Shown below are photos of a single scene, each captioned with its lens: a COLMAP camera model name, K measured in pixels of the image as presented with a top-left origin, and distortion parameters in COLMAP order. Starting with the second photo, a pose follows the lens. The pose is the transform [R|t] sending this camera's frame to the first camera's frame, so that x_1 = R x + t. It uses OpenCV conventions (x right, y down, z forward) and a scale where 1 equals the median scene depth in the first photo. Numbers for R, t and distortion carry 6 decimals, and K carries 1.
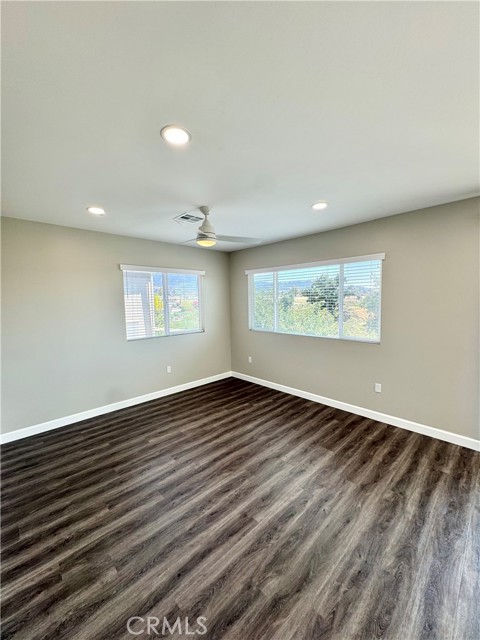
lens RADIAL K [[254.7, 0, 241.0], [0, 254.7, 320.8], [0, 0, 1]] dist [-0.001636, 0.000089]
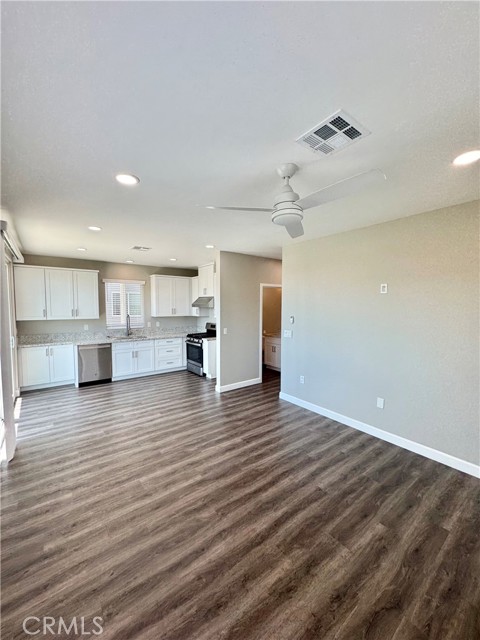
lens RADIAL K [[254.7, 0, 240.1], [0, 254.7, 320.8], [0, 0, 1]] dist [-0.001636, 0.000089]
pose [[-0.993067, 0.007259, 0.117330, -0.078215], [0.023934, 0.989671, 0.141345, -0.127016], [-0.115092, 0.143173, -0.982983, 1.492046]]
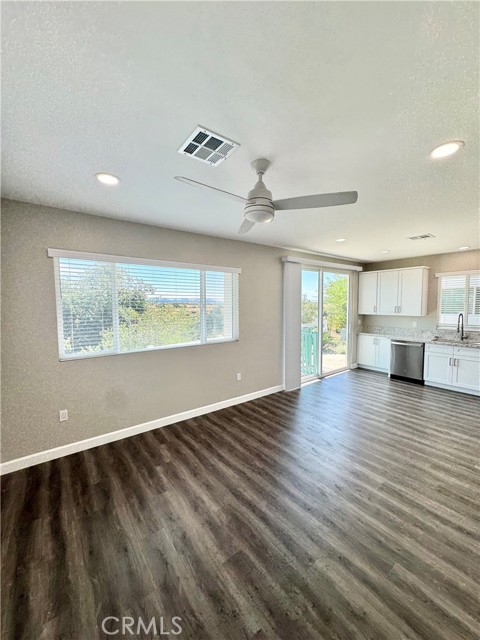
lens RADIAL K [[254.7, 0, 239.9], [0, 254.7, 320.7], [0, 0, 1]] dist [-0.001636, 0.000089]
pose [[0.118488, -0.051601, 0.991614, -0.710206], [0.085649, 0.995458, 0.041567, -0.061170], [-0.989255, 0.080006, 0.122370, 0.870929]]
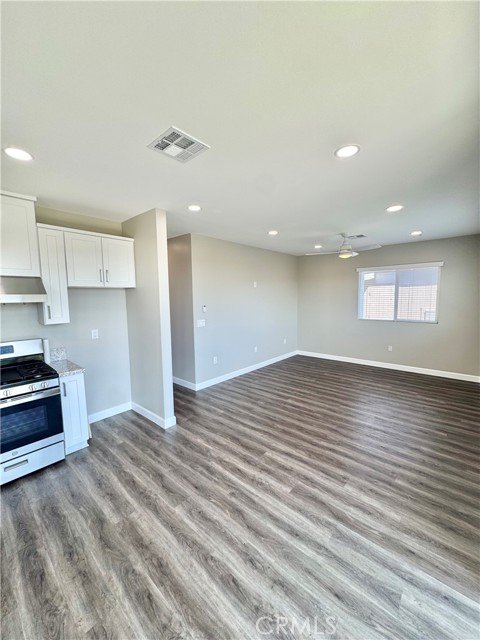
lens RADIAL K [[254.7, 0, 242.5], [0, 254.7, 320.7], [0, 0, 1]] dist [-0.001636, 0.000089]
pose [[0.086445, 0.114791, -0.989621, 1.204621], [-0.069400, 0.991621, 0.108961, -0.037917], [0.993836, 0.059261, 0.093687, 0.233226]]
